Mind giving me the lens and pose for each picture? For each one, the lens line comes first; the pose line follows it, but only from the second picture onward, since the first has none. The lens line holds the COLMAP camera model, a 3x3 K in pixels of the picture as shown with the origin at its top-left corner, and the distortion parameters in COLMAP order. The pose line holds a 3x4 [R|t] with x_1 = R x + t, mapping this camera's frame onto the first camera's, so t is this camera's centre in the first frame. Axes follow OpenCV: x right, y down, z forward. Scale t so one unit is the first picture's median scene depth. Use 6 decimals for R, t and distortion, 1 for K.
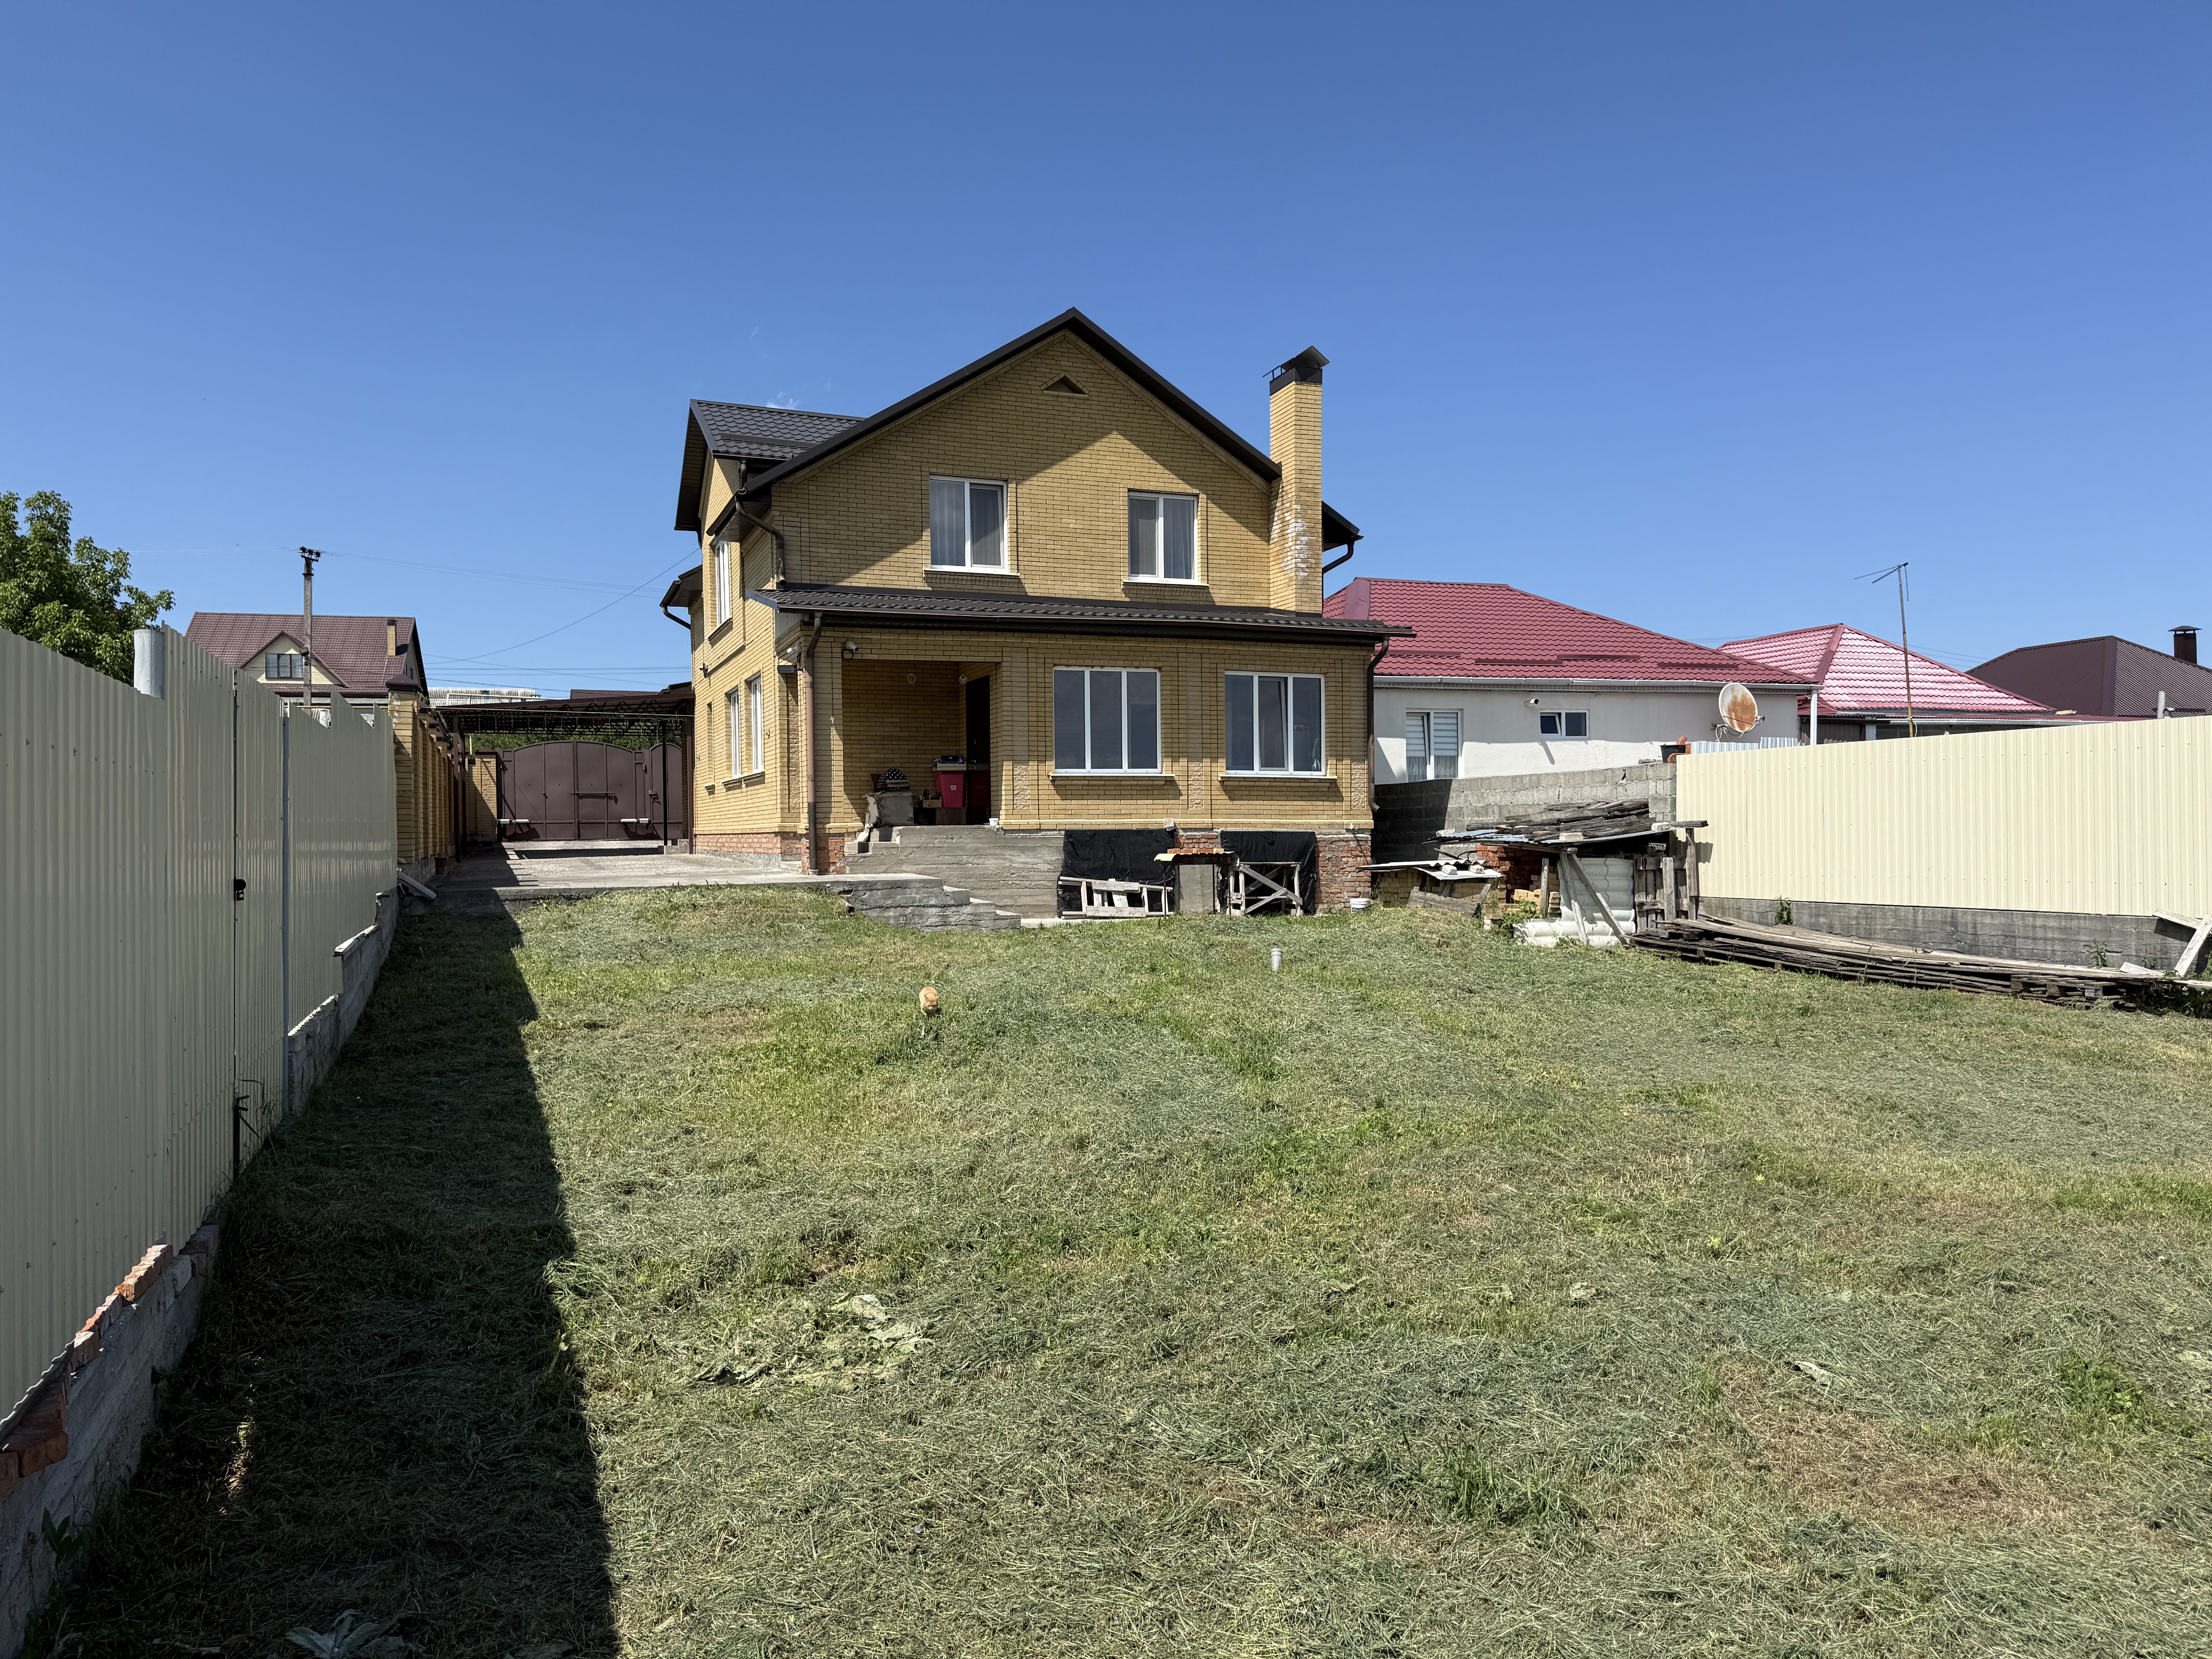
lens RADIAL K [[1550.5, 0, 1106.2], [0, 1550.5, 836.5], [0, 0, 1]] dist [0.143821, -0.000519]
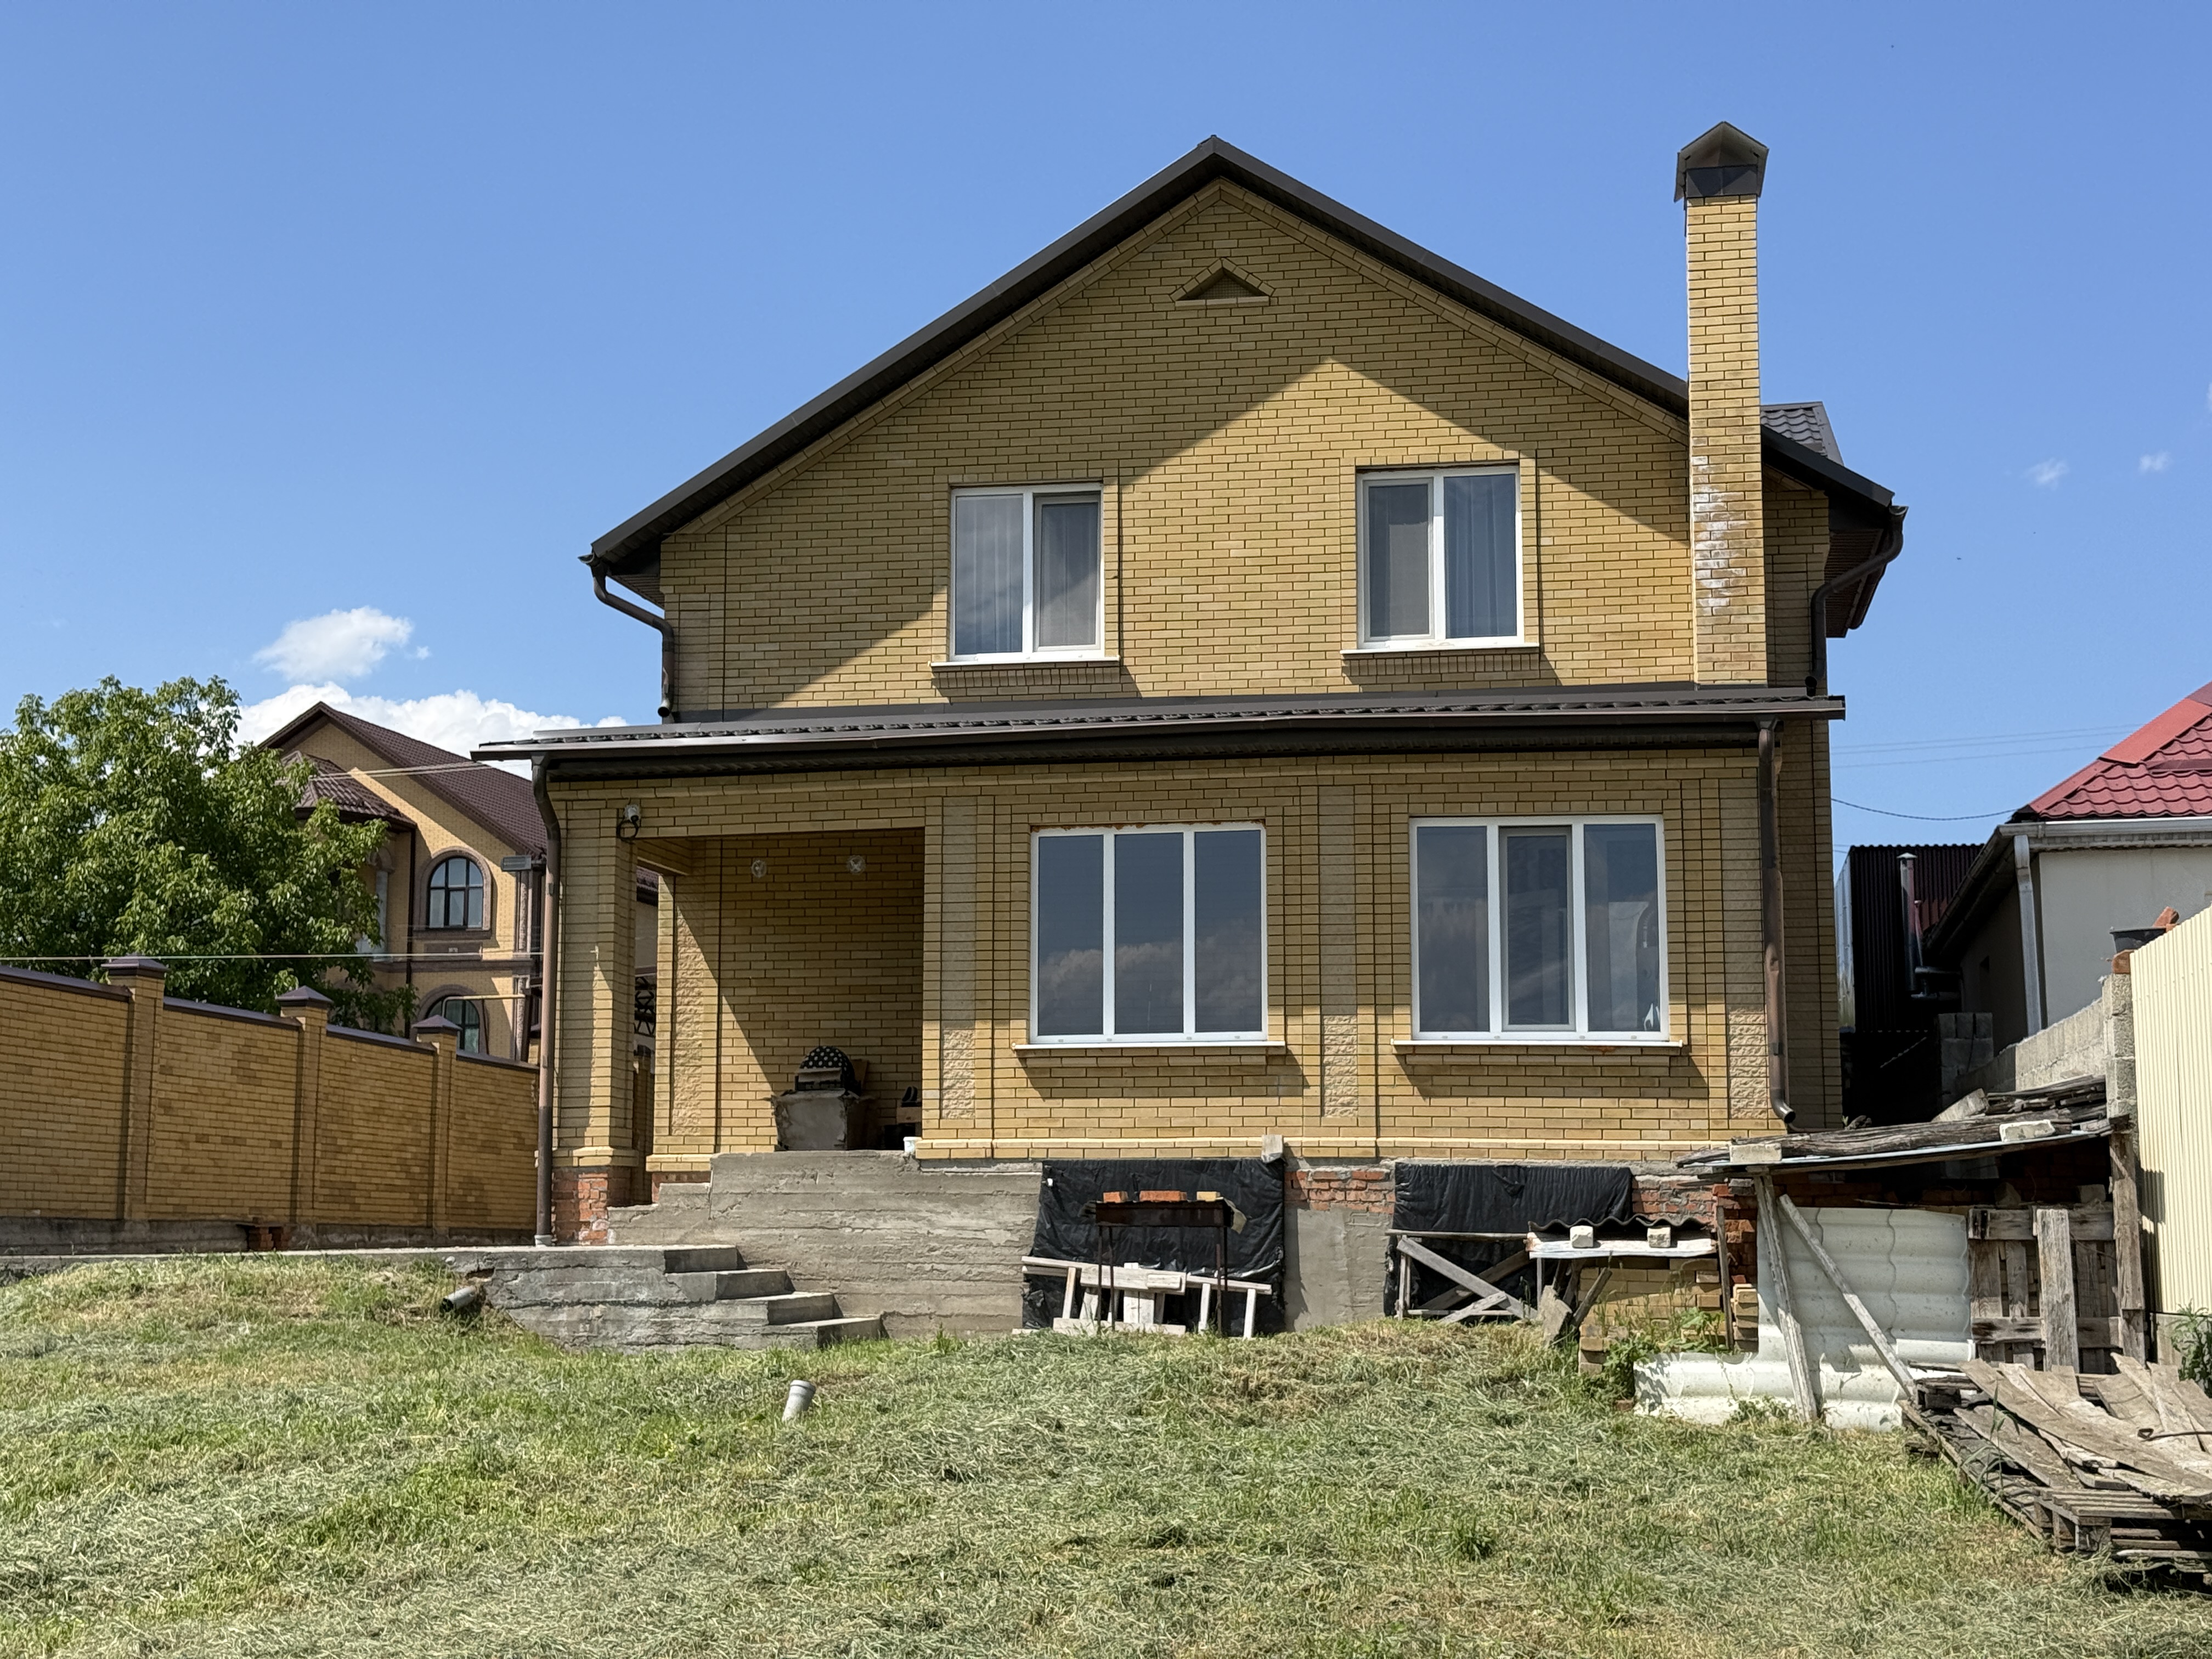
lens RADIAL K [[3103.5, 0, 1101.3], [0, 3103.5, 820.3], [0, 0, 1]] dist [0.157749, -0.194166]
pose [[0.857511, -0.062682, -0.510634, 0.473456], [-0.010116, 0.990304, -0.138550, 0.024099], [0.514367, 0.123973, 0.848562, 0.160433]]
